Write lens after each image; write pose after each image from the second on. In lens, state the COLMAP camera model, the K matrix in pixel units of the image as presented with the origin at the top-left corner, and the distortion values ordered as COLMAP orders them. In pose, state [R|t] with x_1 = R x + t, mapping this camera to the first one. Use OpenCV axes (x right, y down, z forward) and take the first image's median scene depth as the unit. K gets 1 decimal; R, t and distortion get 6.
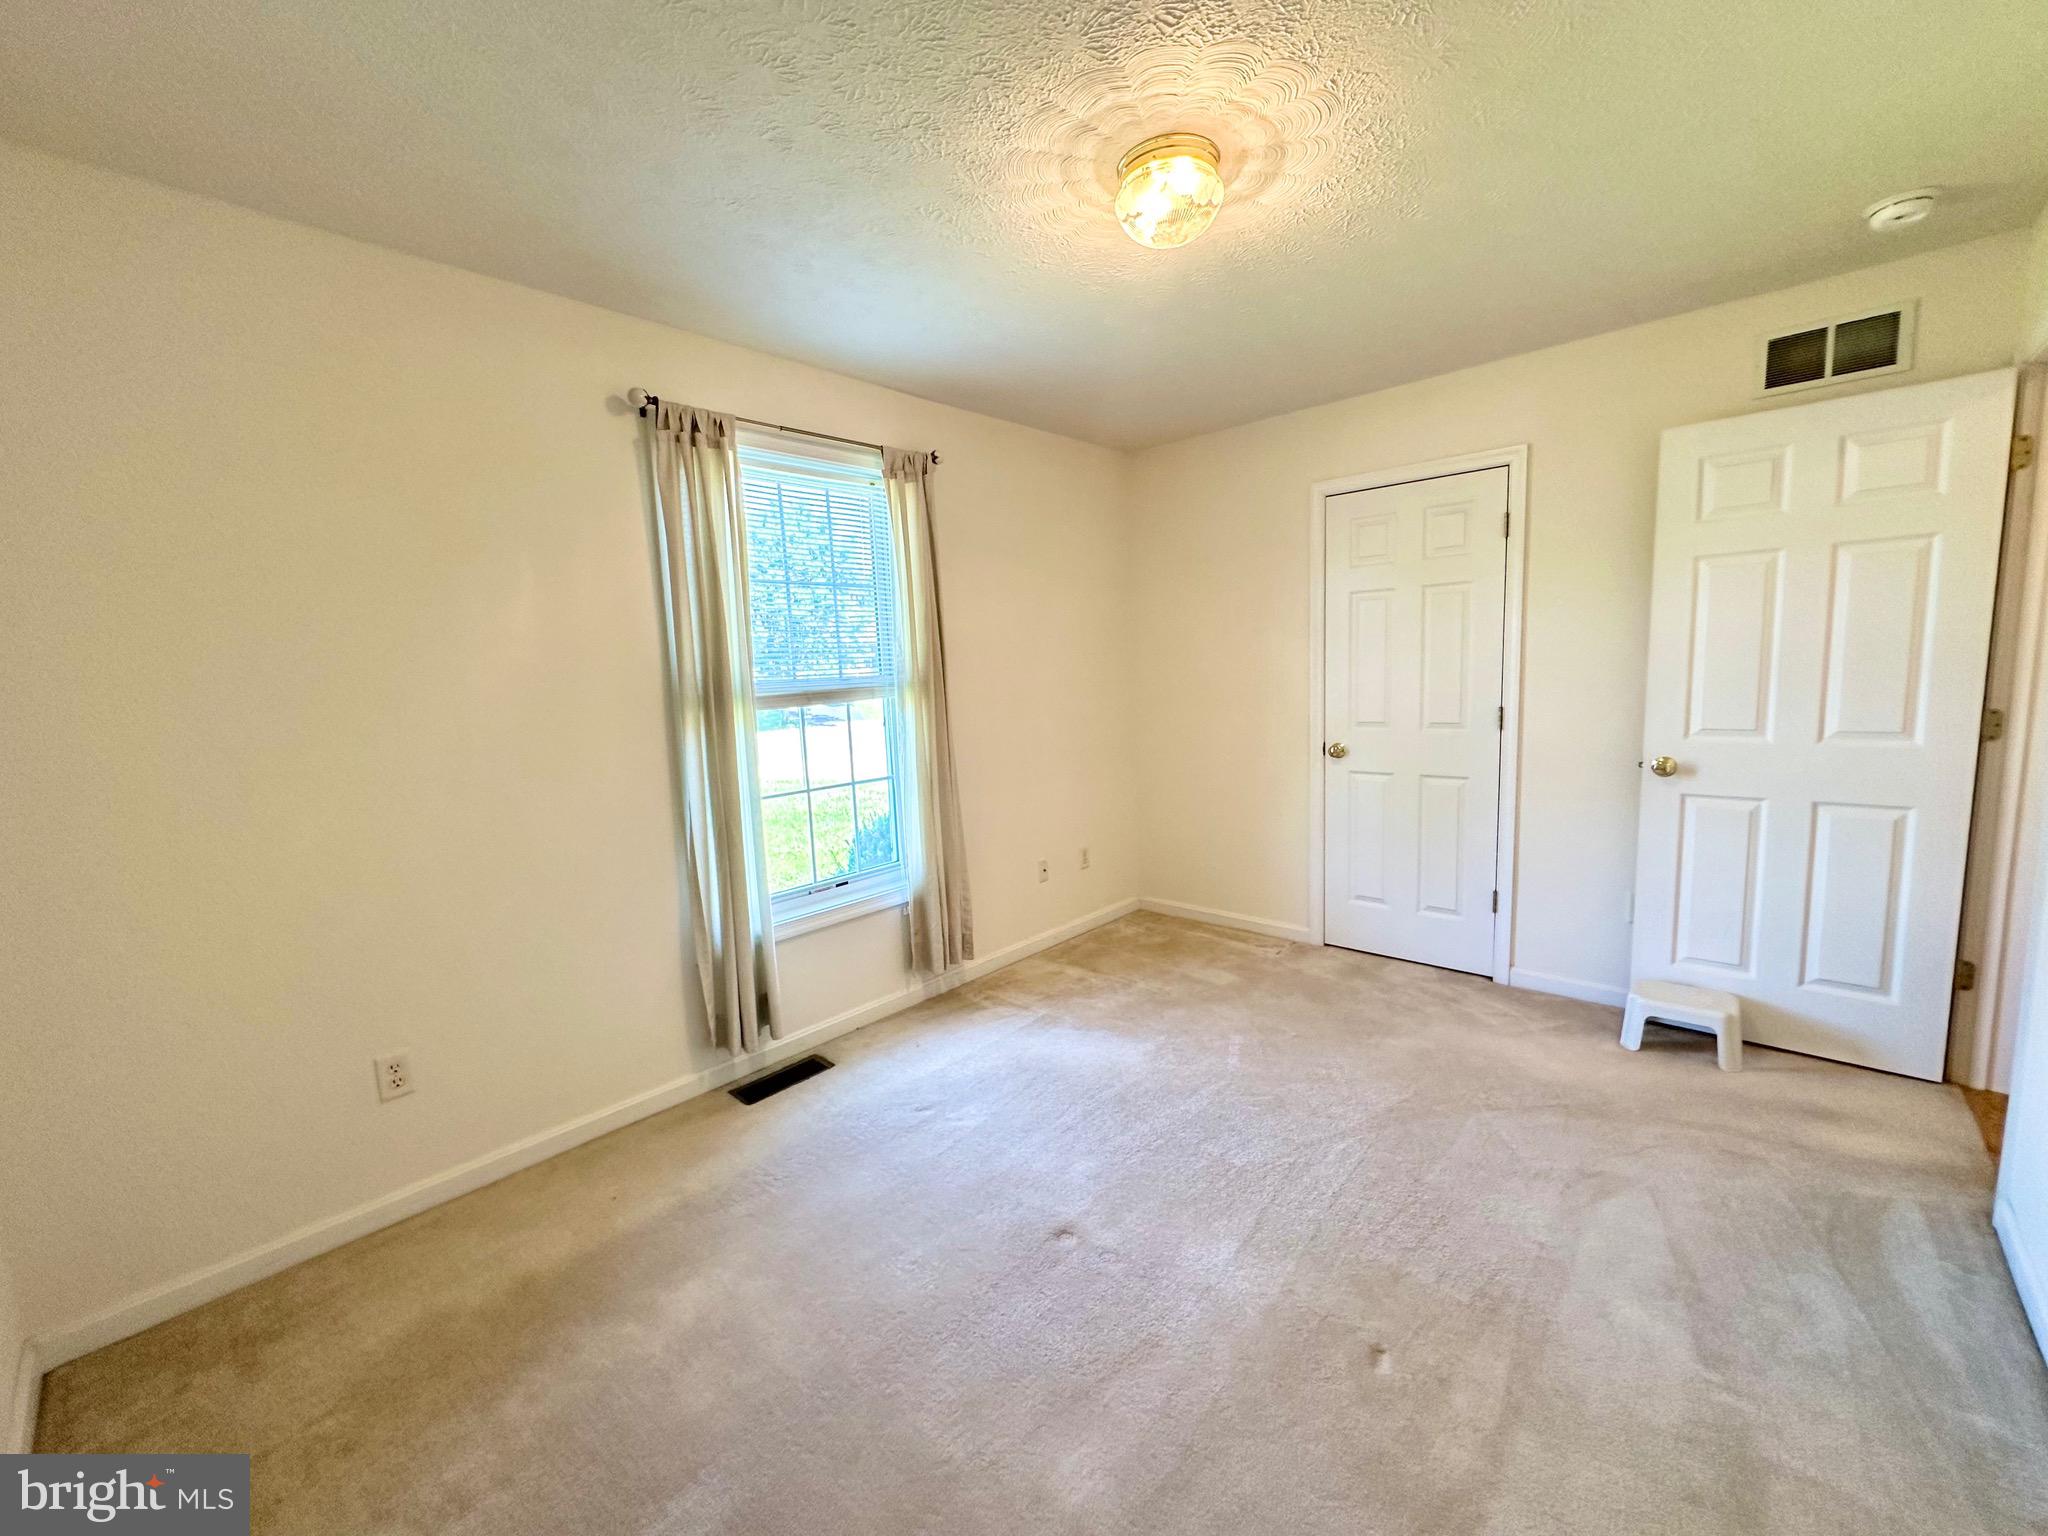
lens RADIAL K [[814.1, 0, 1024.7], [0, 814.1, 766.4], [0, 0, 1]] dist [-0.005519, 0.001306]
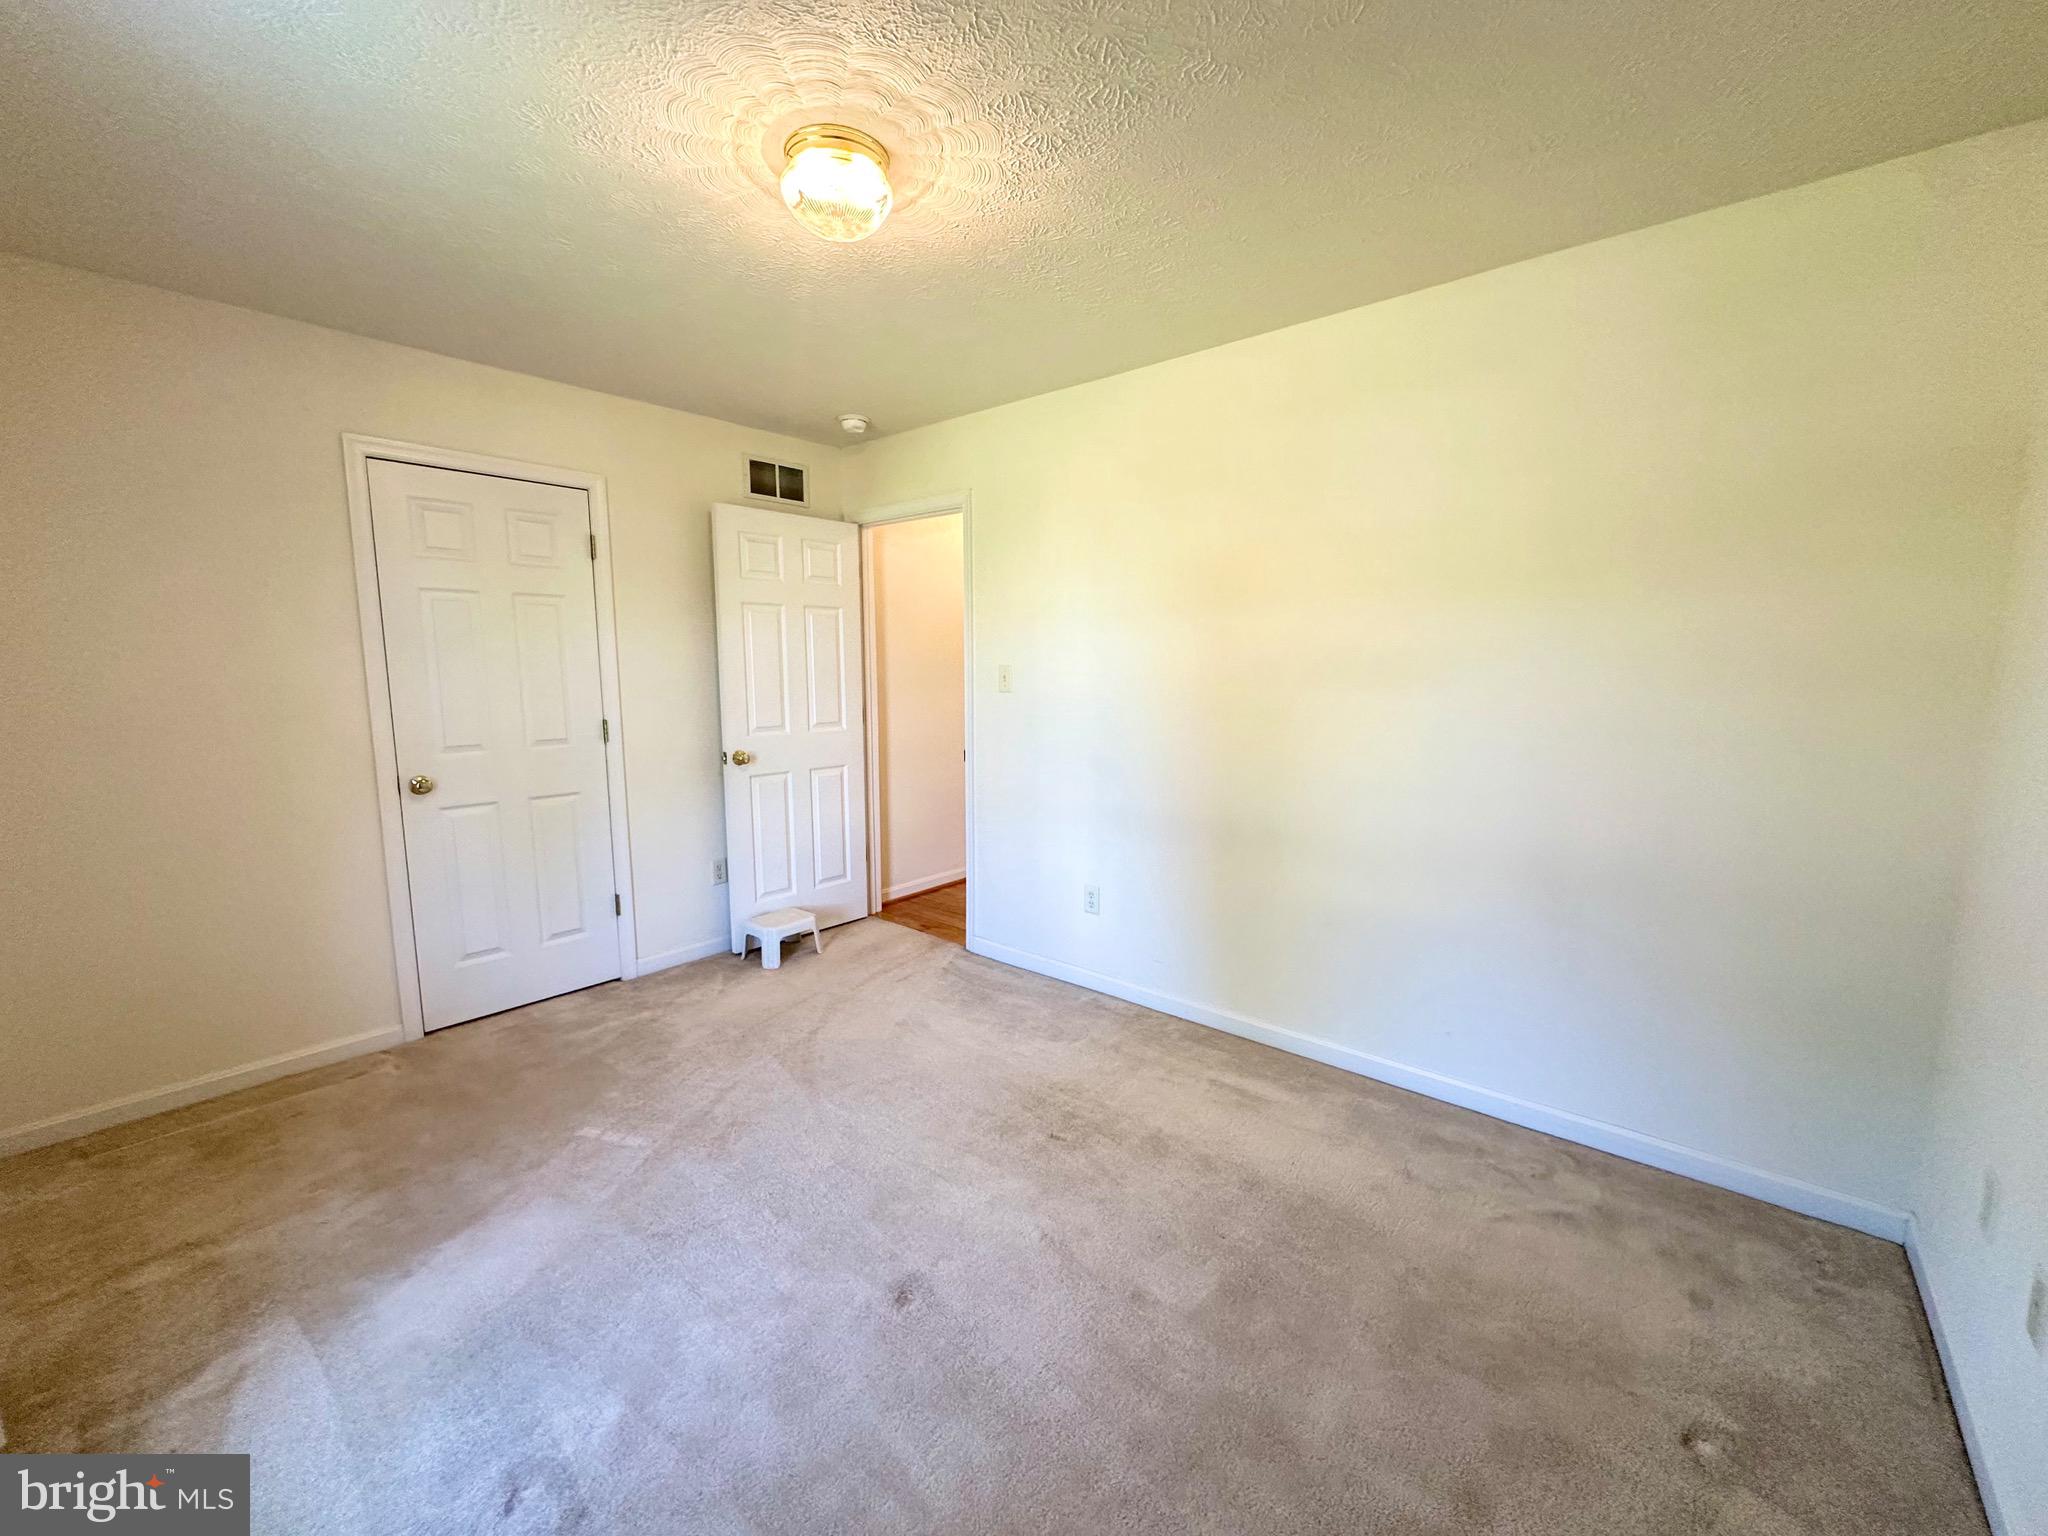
lens RADIAL K [[814.1, 0, 1030.6], [0, 814.1, 762.4], [0, 0, 1]] dist [-0.005519, 0.001306]
pose [[-0.035548, -0.084146, 0.995819, -0.514007], [0.123603, 0.988428, 0.087934, -0.045687], [-0.991695, 0.126212, -0.024736, 0.516606]]
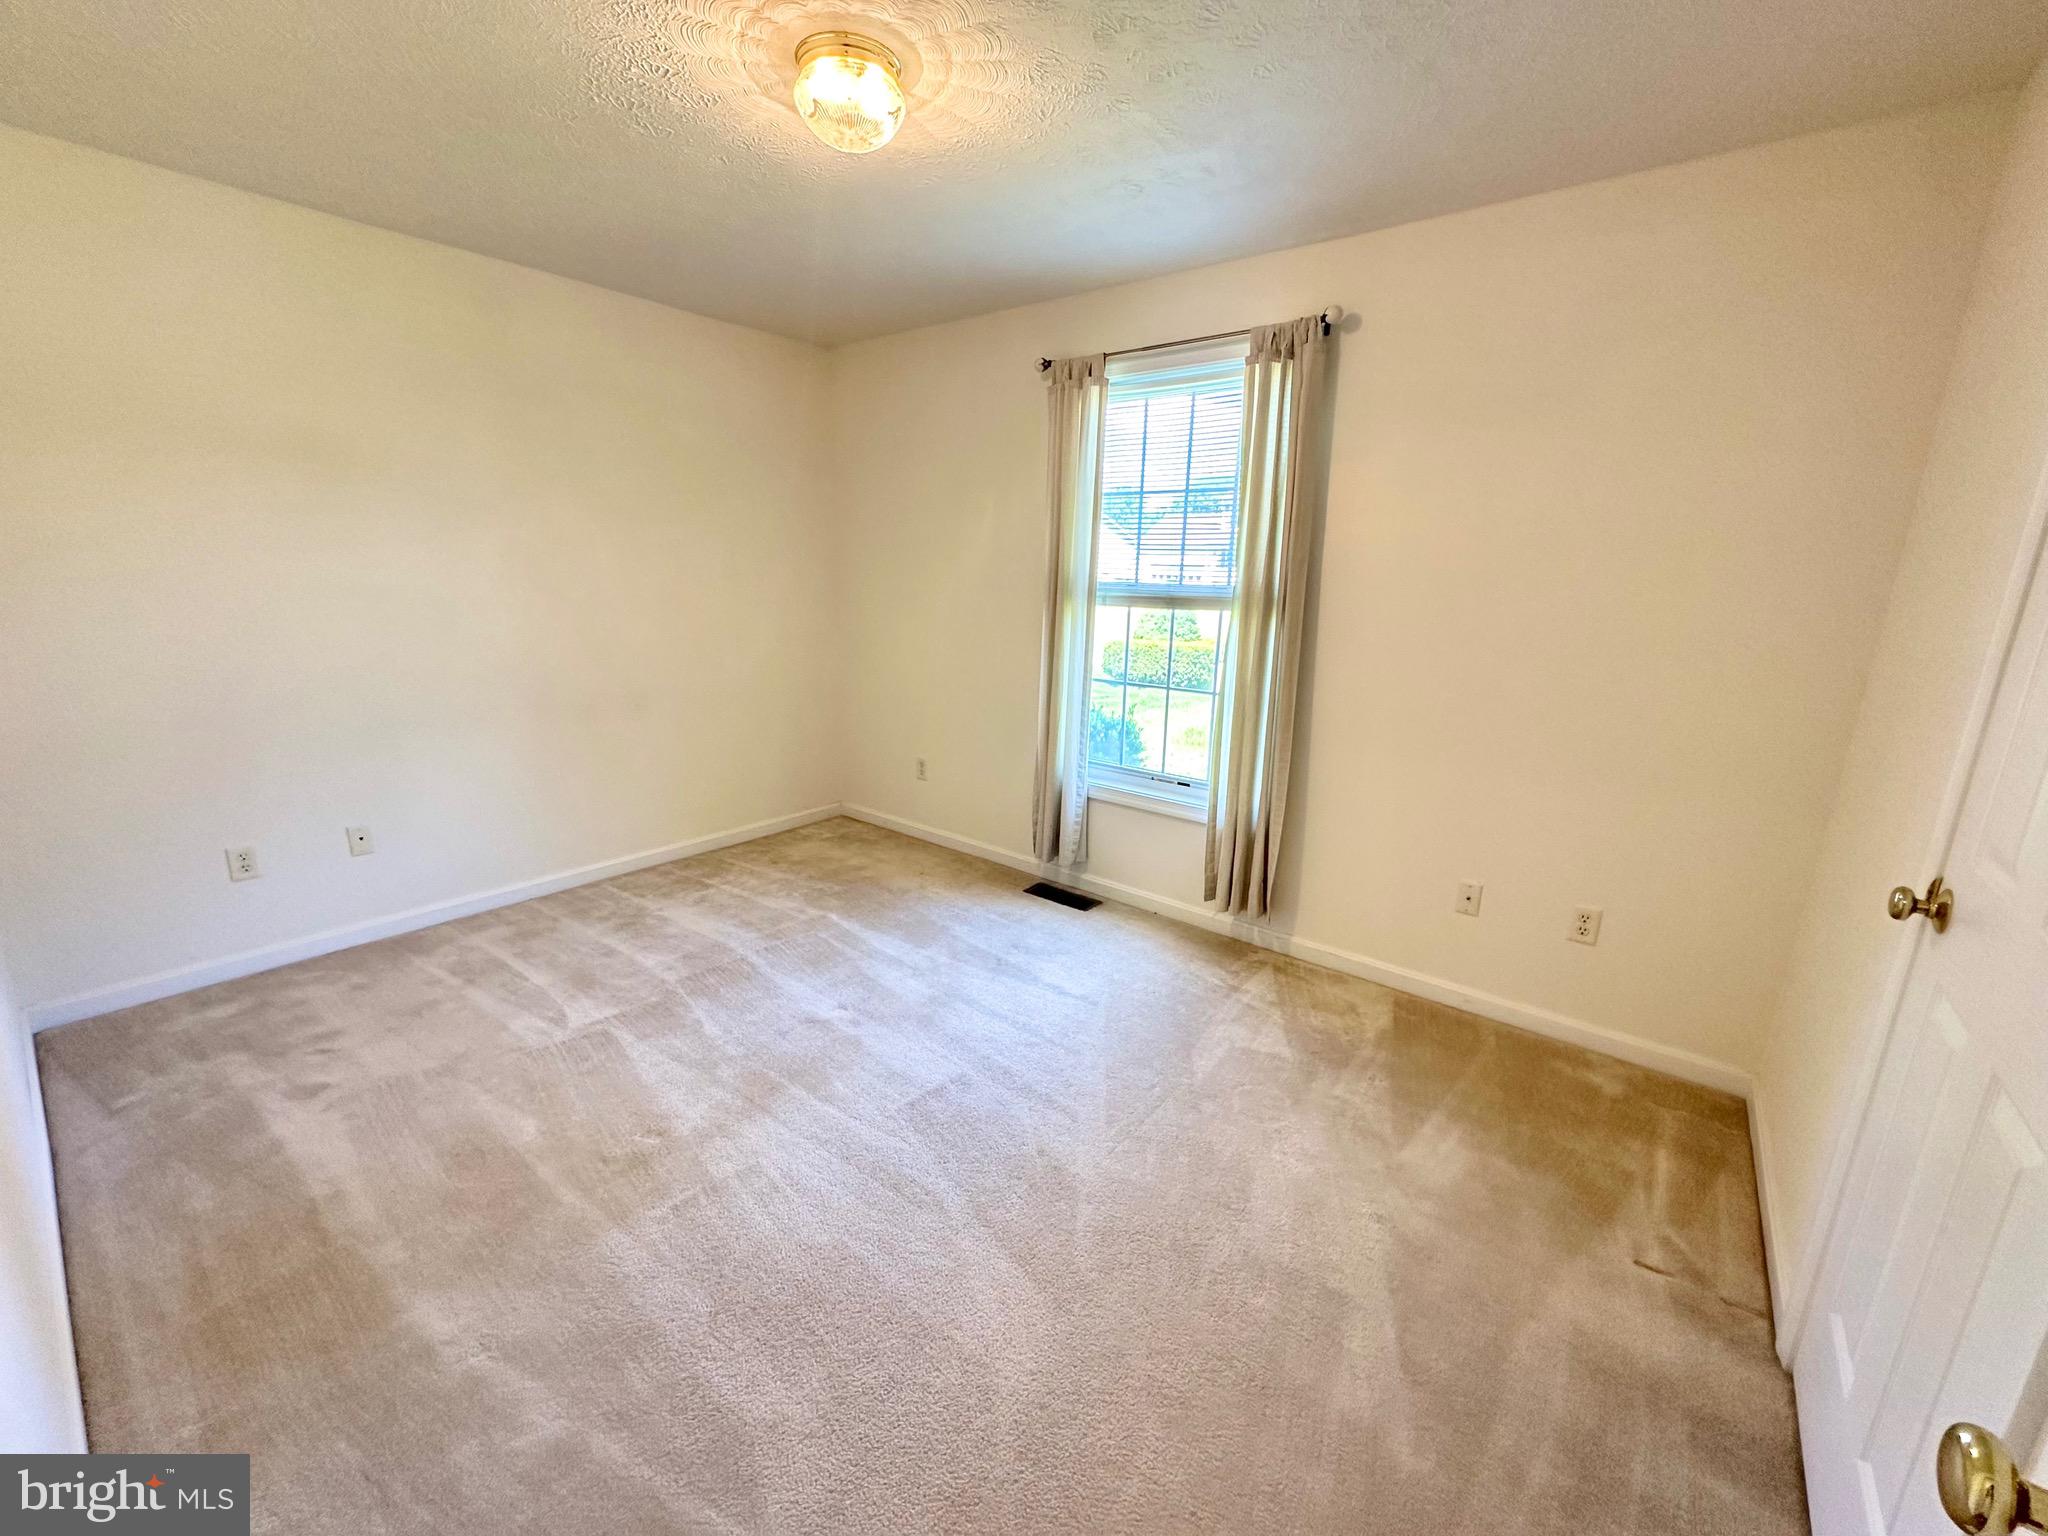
lens RADIAL K [[814.1, 0, 1030.9], [0, 814.1, 768.3], [0, 0, 1]] dist [-0.005519, 0.001306]
pose [[0.071812, 0.280899, -0.957047, 0.811168], [-0.147426, 0.951974, 0.268348, -0.137041], [0.986463, 0.121823, 0.109776, 0.726699]]
